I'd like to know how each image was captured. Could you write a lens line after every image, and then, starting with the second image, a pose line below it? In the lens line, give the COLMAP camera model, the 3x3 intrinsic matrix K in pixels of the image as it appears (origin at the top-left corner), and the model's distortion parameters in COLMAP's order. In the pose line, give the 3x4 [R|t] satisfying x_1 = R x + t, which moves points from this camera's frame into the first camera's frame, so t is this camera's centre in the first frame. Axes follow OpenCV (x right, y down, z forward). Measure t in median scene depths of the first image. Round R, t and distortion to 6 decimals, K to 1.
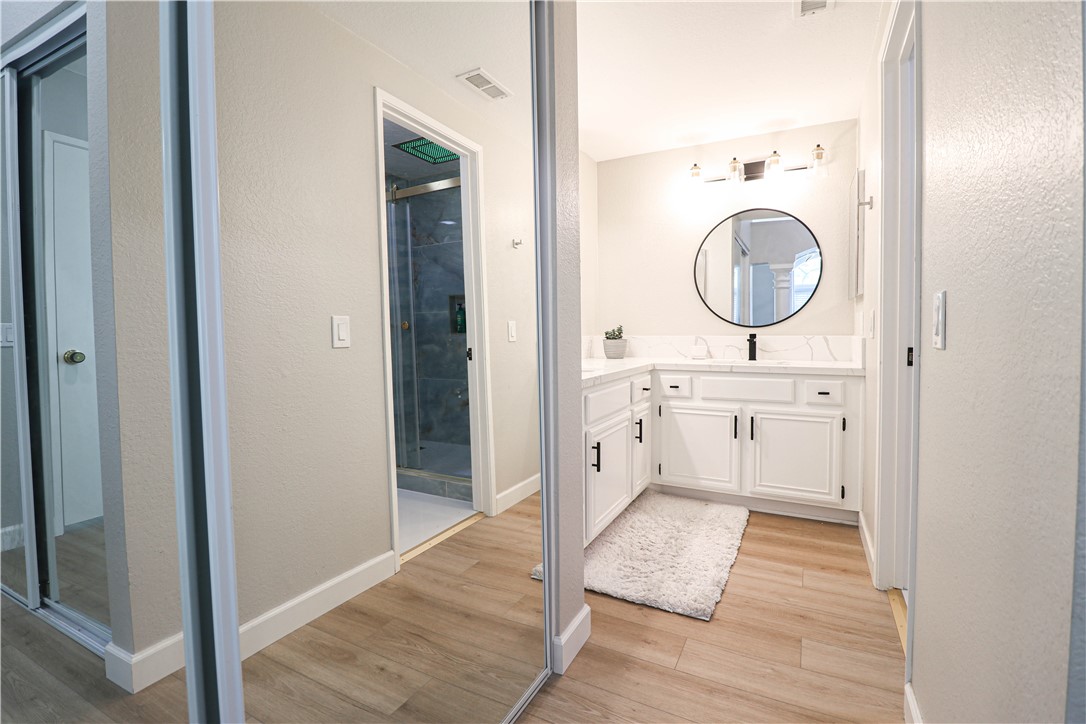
lens RADIAL K [[499.6, 0, 540.7], [0, 499.6, 348.0], [0, 0, 1]] dist [0.003879, -0.018545]
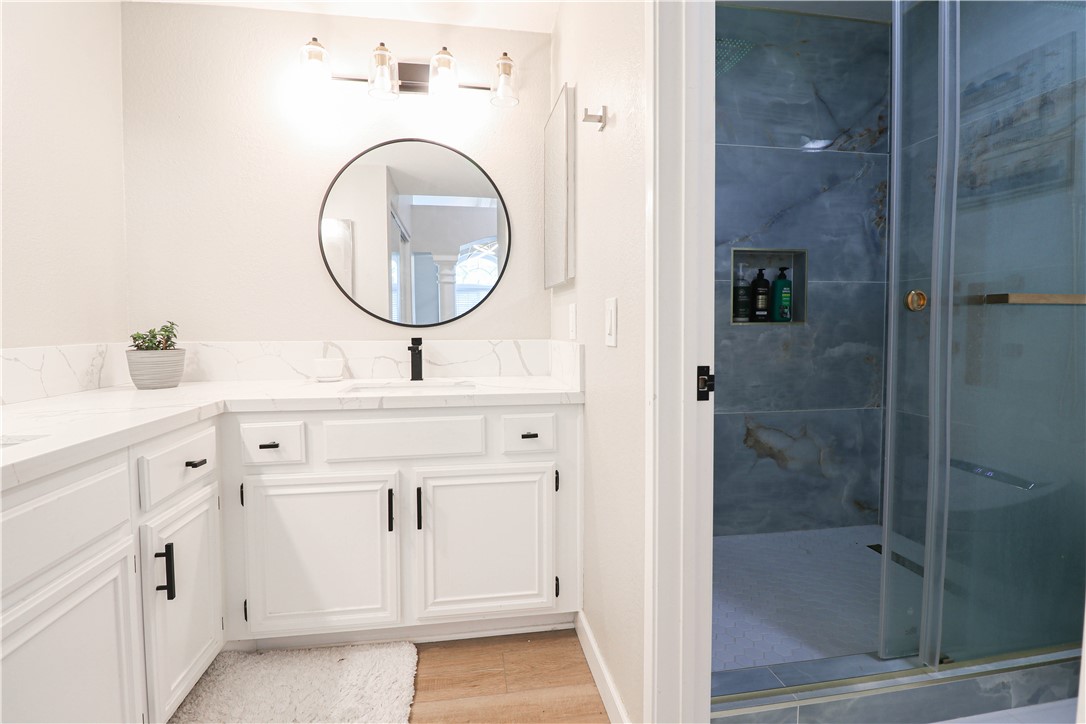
lens RADIAL K [[499.6, 0, 540.7], [0, 499.6, 348.0], [0, 0, 1]] dist [0.003879, -0.018545]
pose [[0.798013, -0.019309, 0.602331, 0.186360], [0.019203, 0.999794, 0.006609, -0.017888], [-0.602334, 0.006293, 0.798219, 0.442480]]
